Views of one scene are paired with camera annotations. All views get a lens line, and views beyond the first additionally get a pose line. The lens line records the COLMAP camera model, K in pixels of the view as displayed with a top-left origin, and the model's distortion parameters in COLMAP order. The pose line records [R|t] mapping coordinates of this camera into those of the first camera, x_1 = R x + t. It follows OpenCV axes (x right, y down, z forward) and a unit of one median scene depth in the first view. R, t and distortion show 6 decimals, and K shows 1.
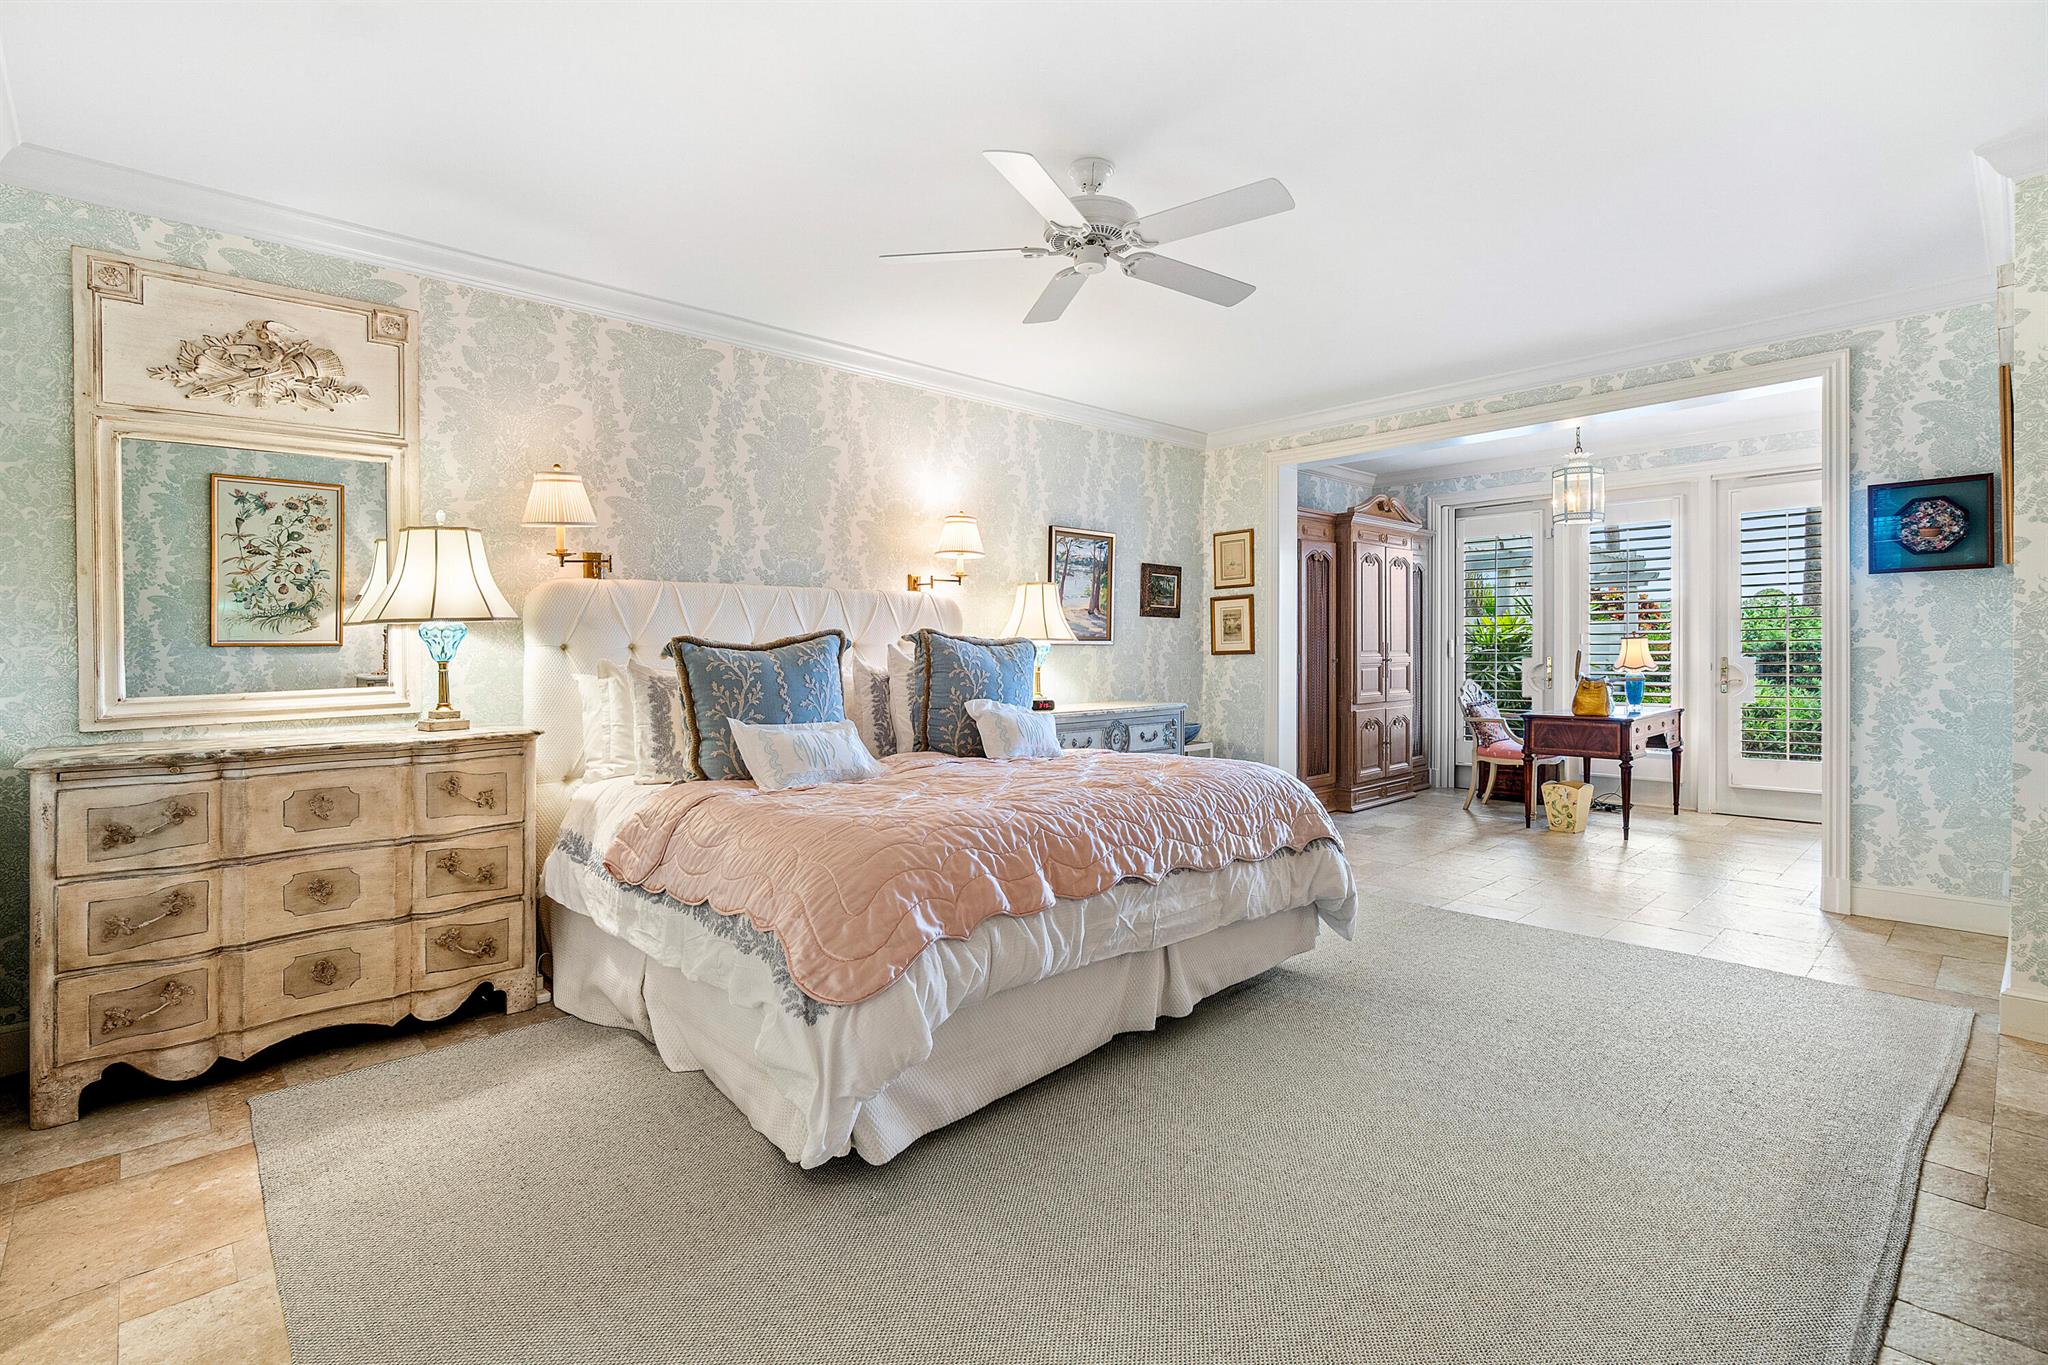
lens RADIAL K [[950.0, 0, 1066.9], [0, 950.0, 658.2], [0, 0, 1]] dist [0.003121, 0.000729]
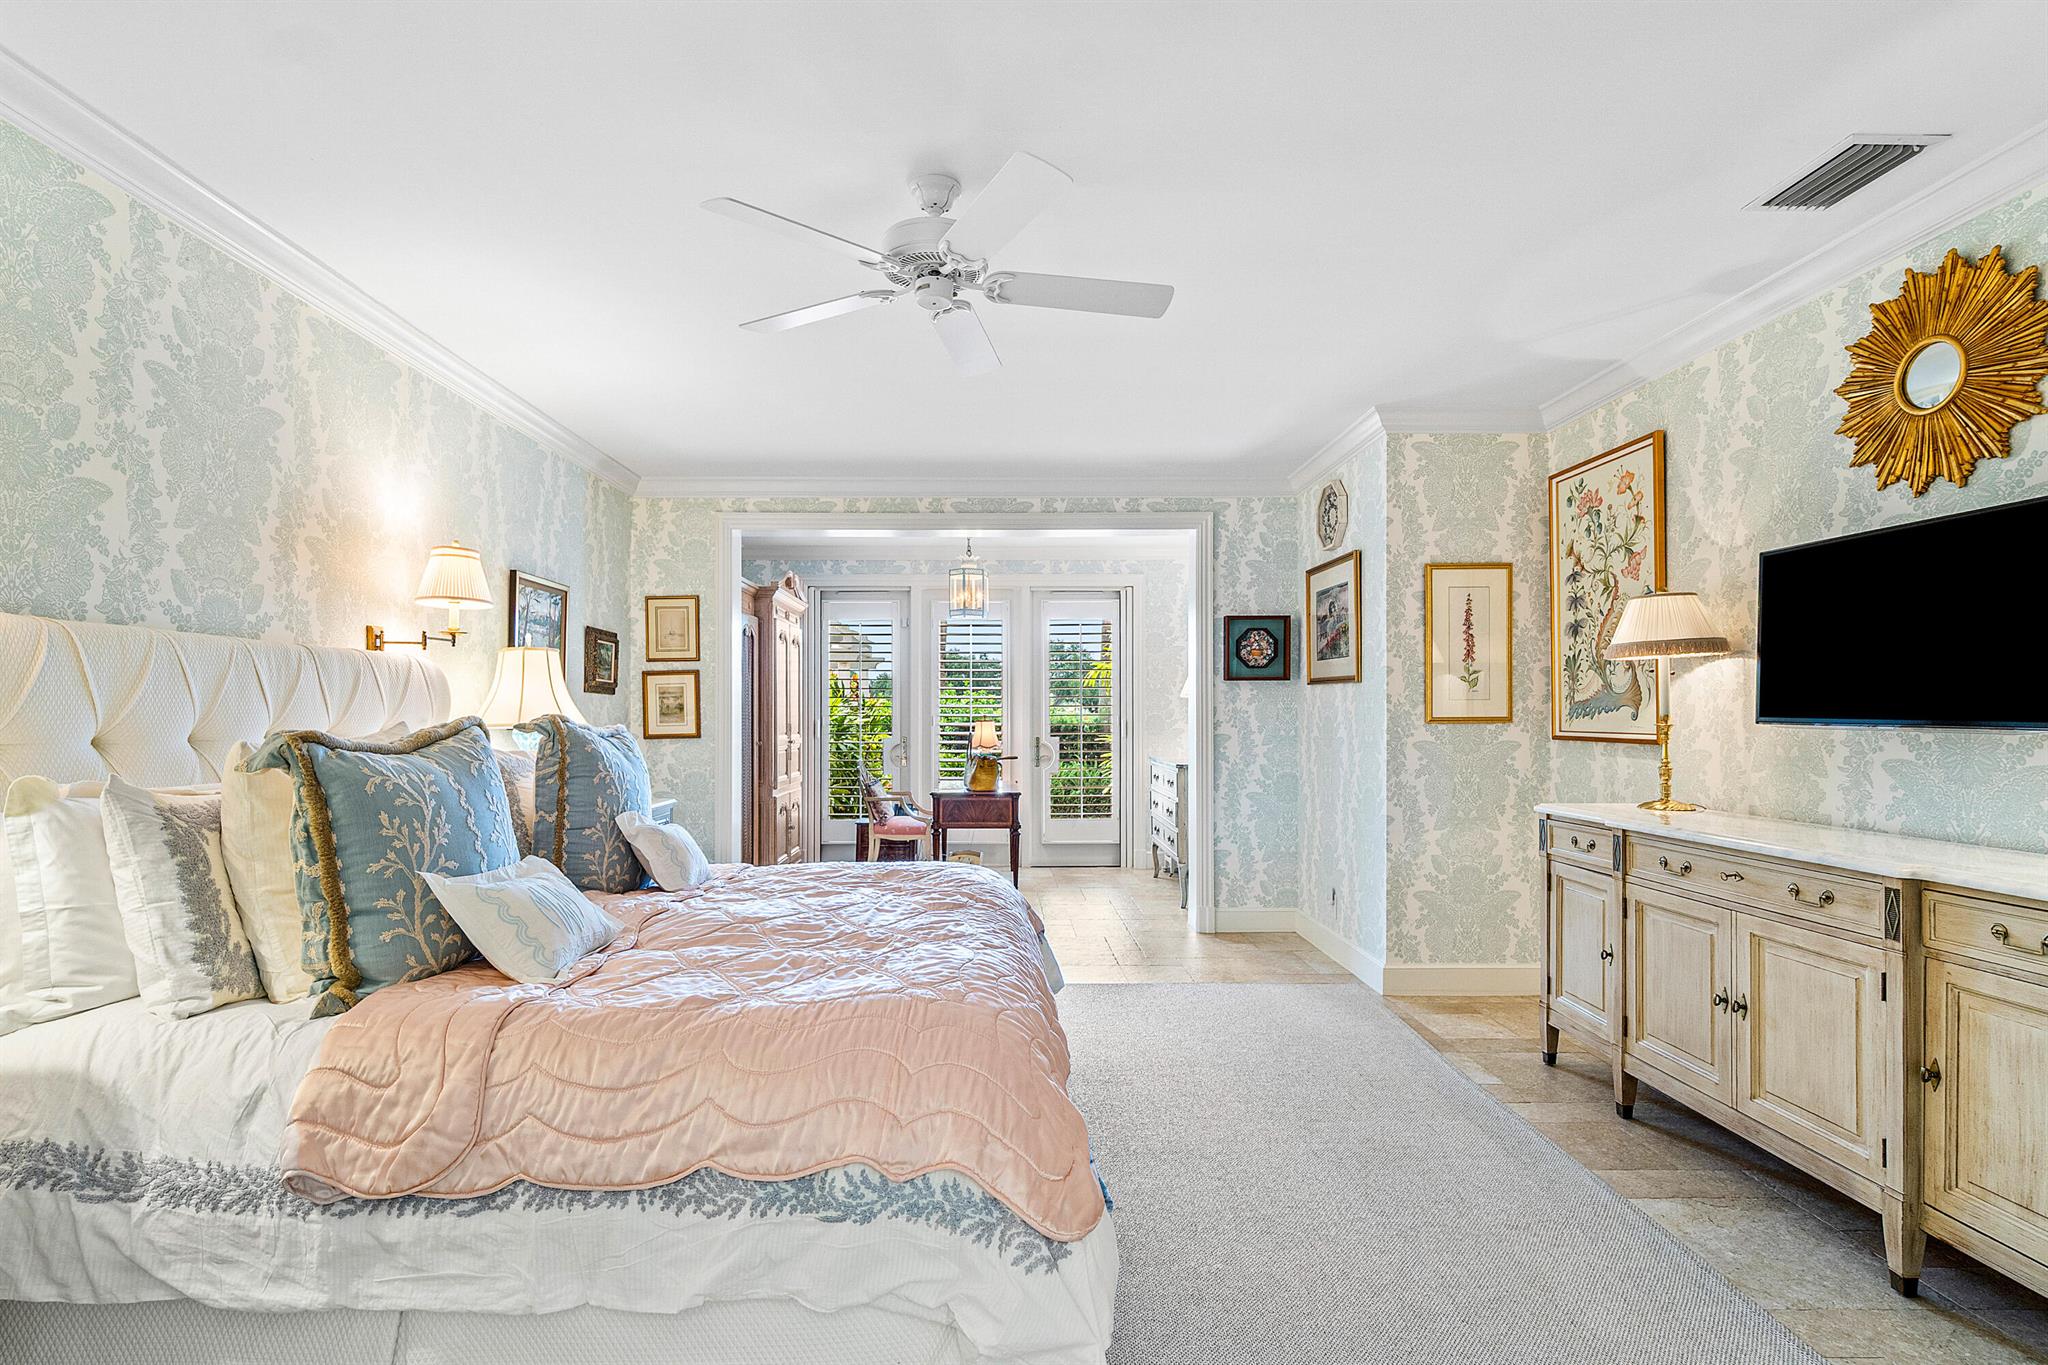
lens RADIAL K [[999.7, 0, 991.7], [0, 999.7, 727.0], [0, 0, 1]] dist [-0.001156, 0.000732]
pose [[0.700755, 0.001366, 0.713400, -0.374958], [-0.000216, 0.999999, -0.001703, -0.017558], [-0.713402, 0.001039, 0.700755, 0.214864]]
